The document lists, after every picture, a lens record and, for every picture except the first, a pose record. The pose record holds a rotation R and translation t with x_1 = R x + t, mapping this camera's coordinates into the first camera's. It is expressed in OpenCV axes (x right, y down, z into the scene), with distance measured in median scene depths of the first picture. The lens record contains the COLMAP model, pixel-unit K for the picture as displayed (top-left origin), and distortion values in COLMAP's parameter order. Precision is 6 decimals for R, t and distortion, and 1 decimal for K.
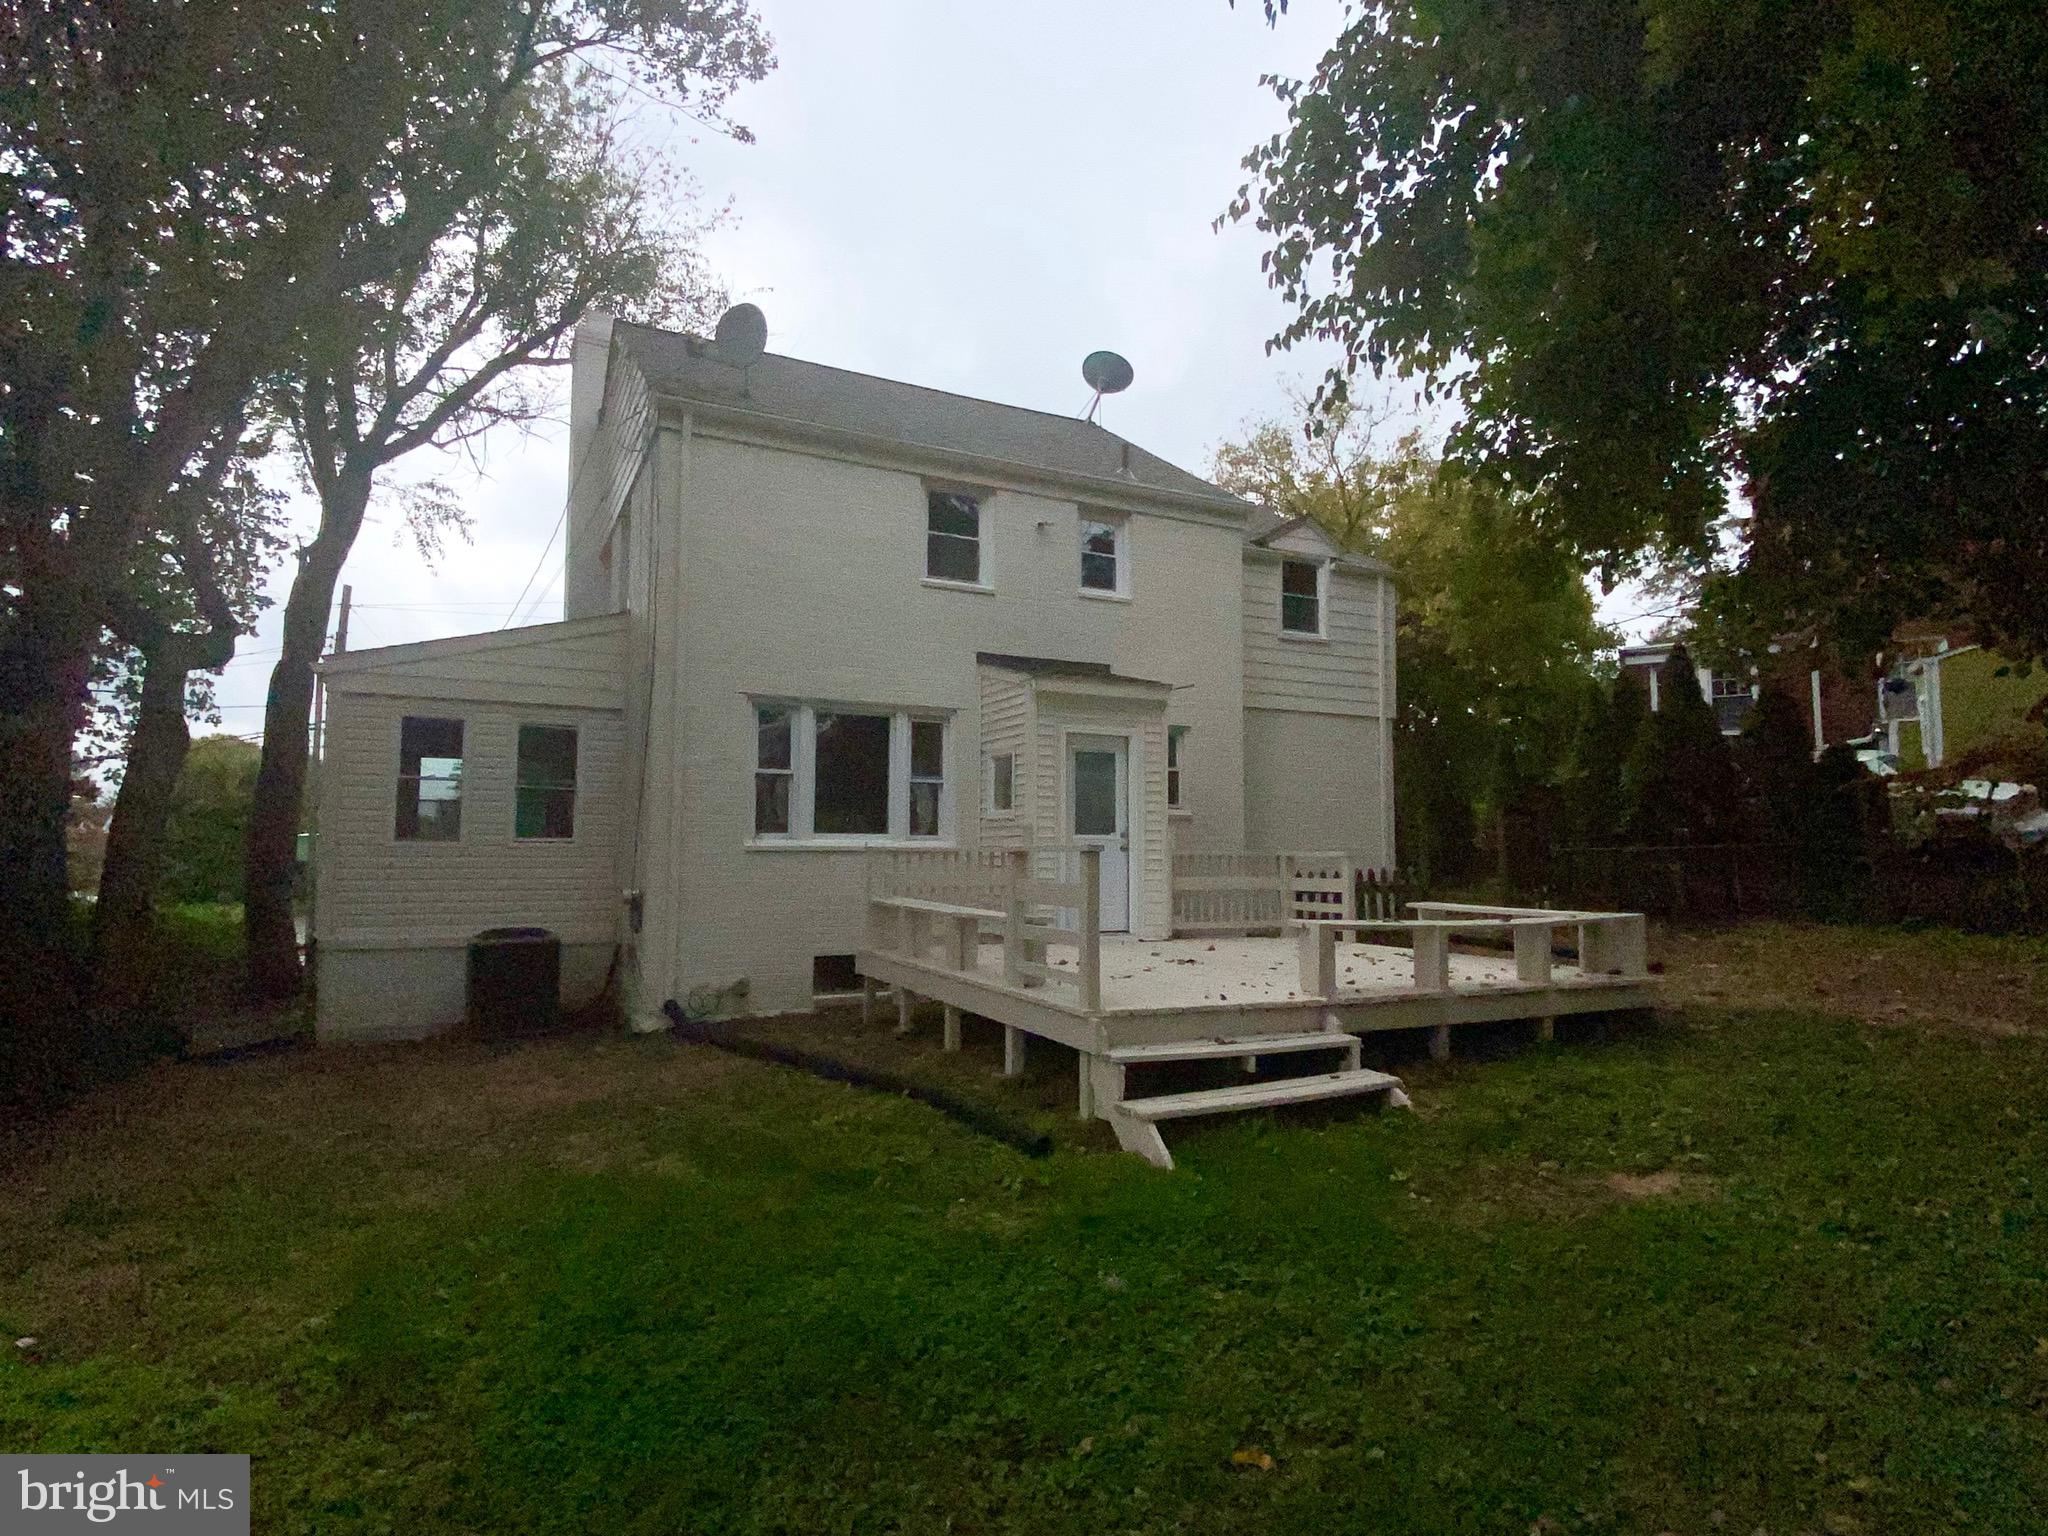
lens RADIAL K [[1088.4, 0, 1008.2], [0, 1088.4, 768.9], [0, 0, 1]] dist [0.005124, 0.000453]
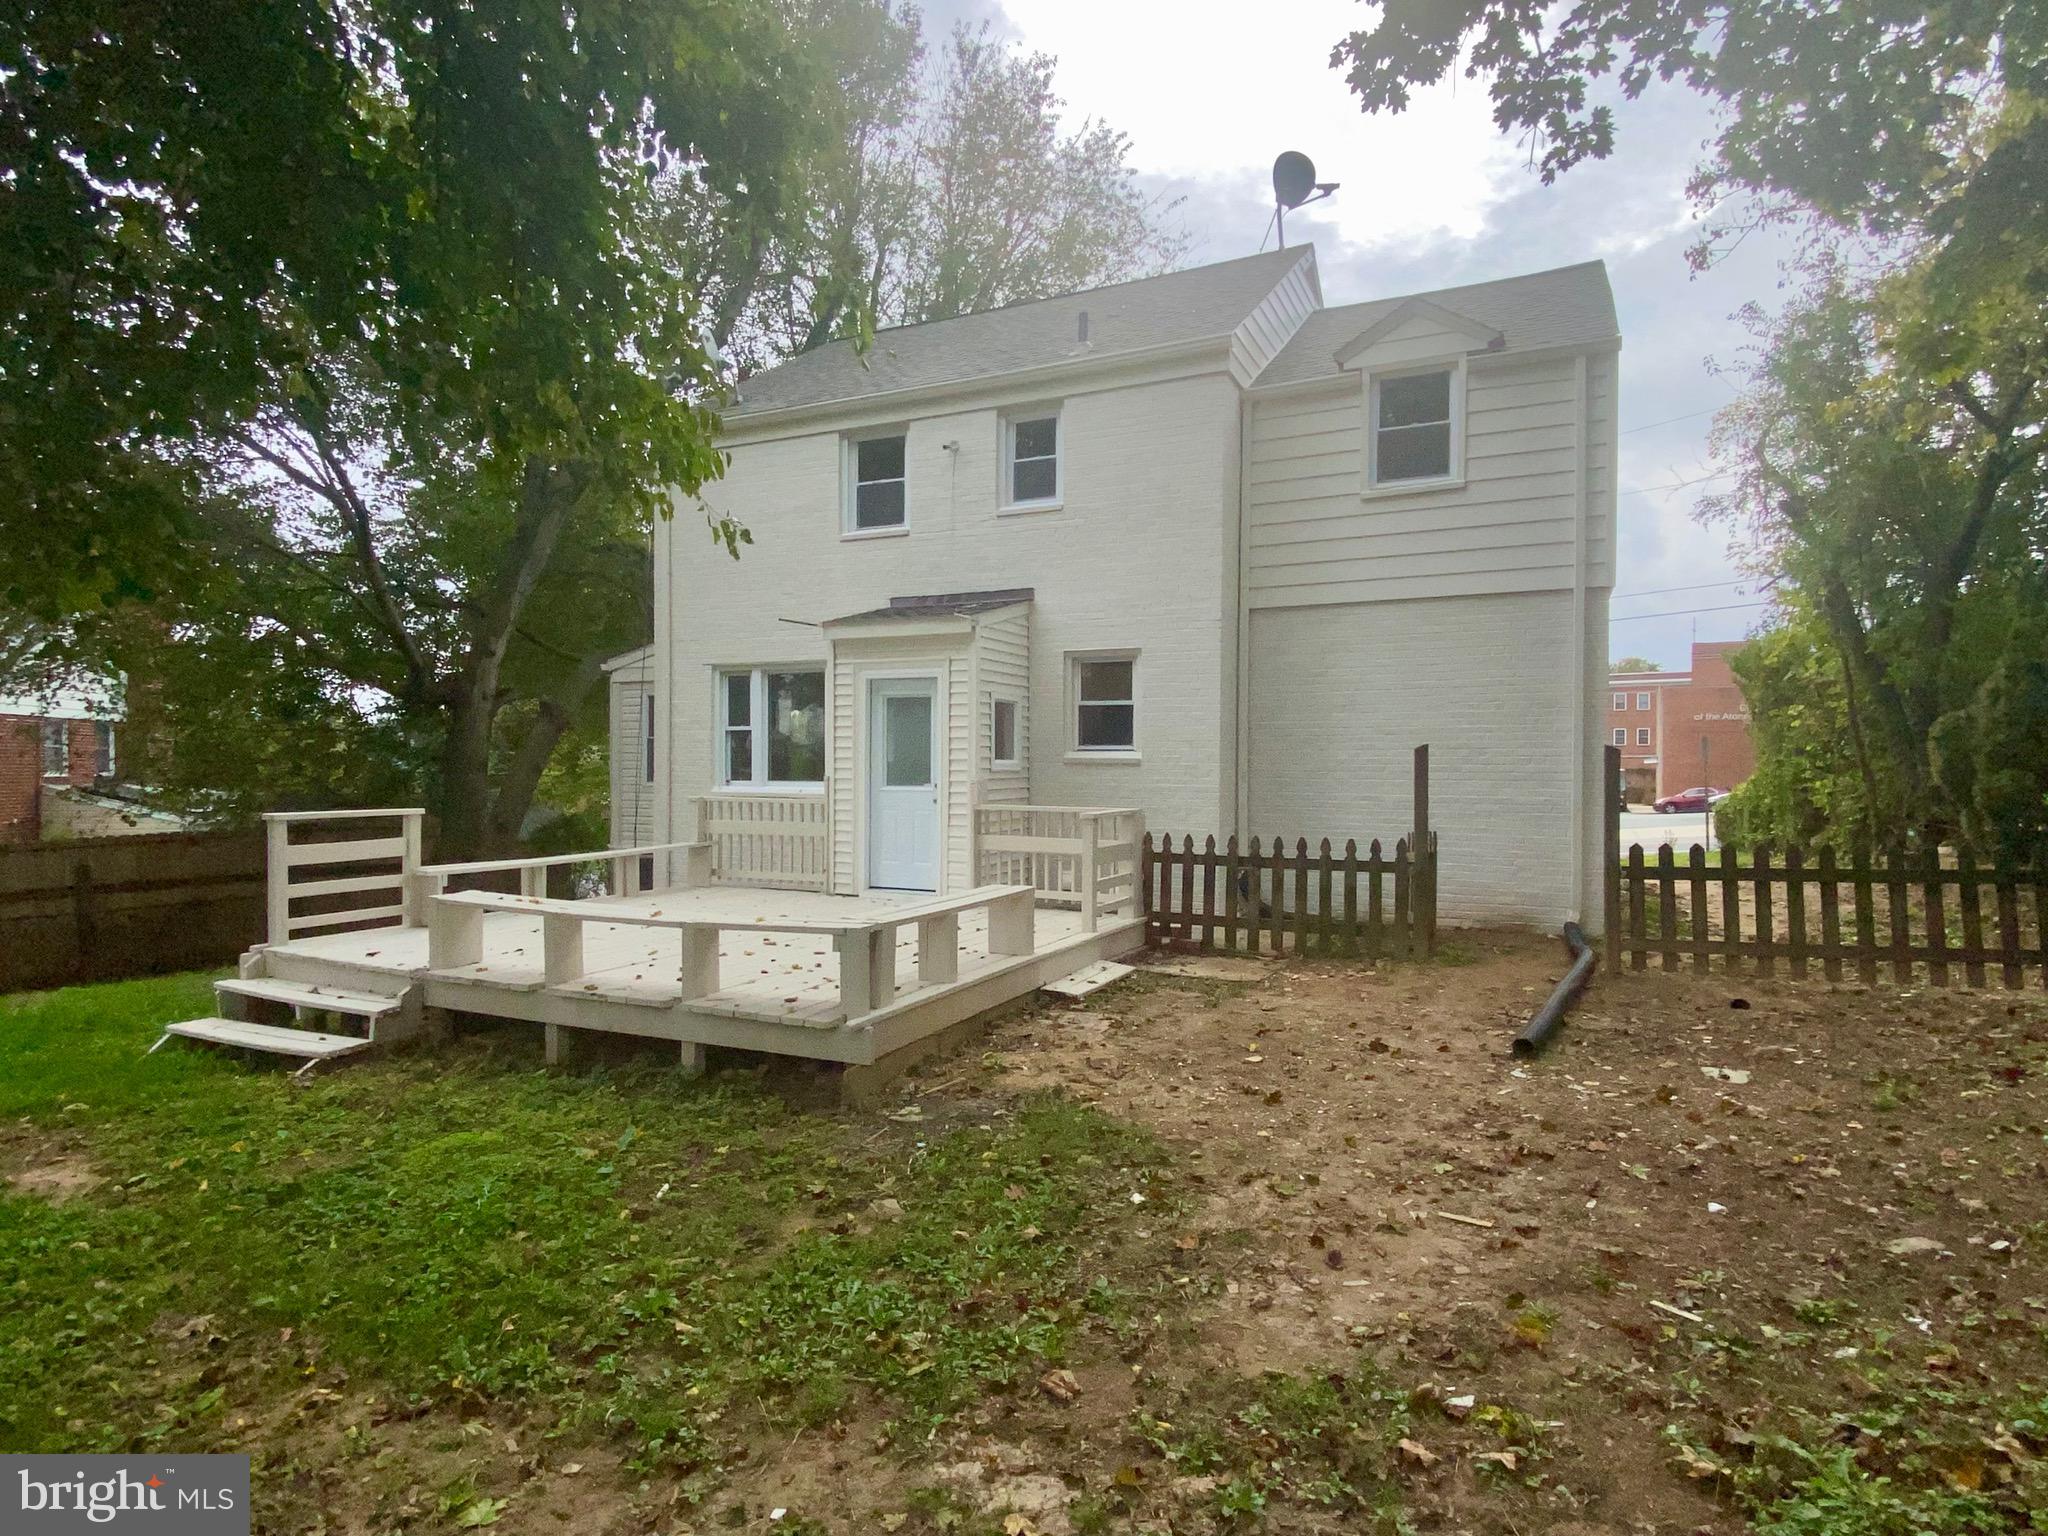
lens RADIAL K [[1088.4, 0, 1009.7], [0, 1088.4, 769.5], [0, 0, 1]] dist [0.005124, 0.000453]
pose [[0.621723, 0.003914, -0.783228, 0.862147], [0.068351, 0.995901, 0.059233, -0.002980], [0.780250, -0.090361, 0.618907, 0.479919]]
